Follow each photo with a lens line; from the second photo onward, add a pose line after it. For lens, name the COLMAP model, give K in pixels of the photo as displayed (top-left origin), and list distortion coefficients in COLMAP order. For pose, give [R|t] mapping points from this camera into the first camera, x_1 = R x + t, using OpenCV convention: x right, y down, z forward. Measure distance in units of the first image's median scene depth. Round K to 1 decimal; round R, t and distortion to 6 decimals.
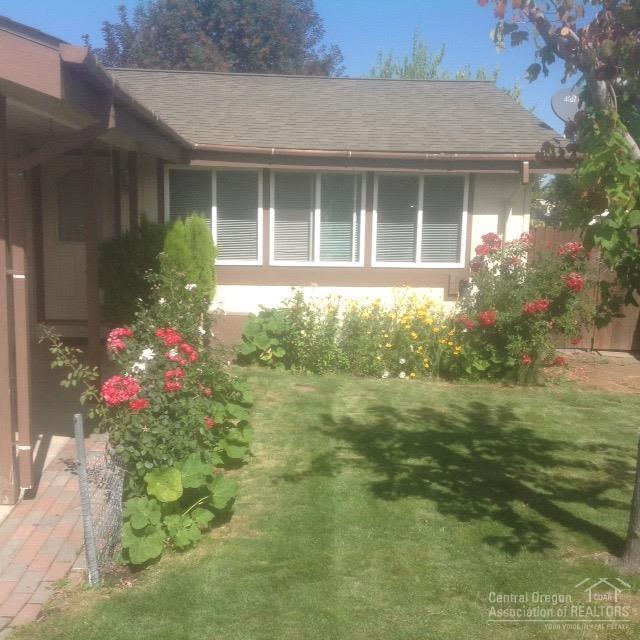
lens RADIAL K [[779.4, 0, 320.0], [0, 779.4, 320.0], [0, 0, 1]] dist [0.024790, -0.011962]
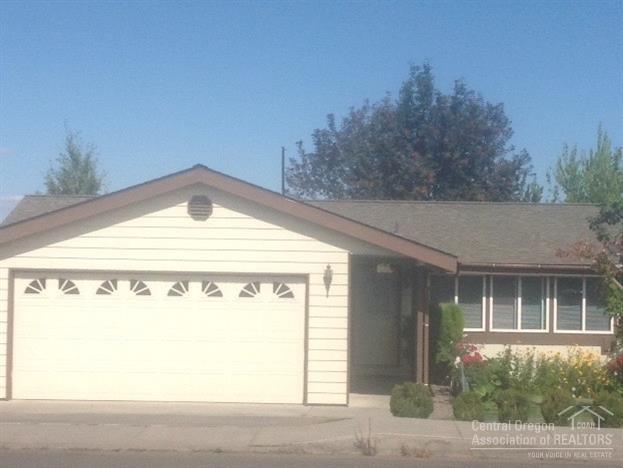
lens RADIAL K [[1464.3, 0, 311.1], [0, 1464.3, 266.1], [0, 0, 1]] dist [0.374314, -0.523301]
pose [[0.993684, -0.005146, -0.112093, -0.090754], [-0.011518, 0.988993, -0.147511, 0.256688], [0.111619, 0.147870, 0.982688, -2.123379]]
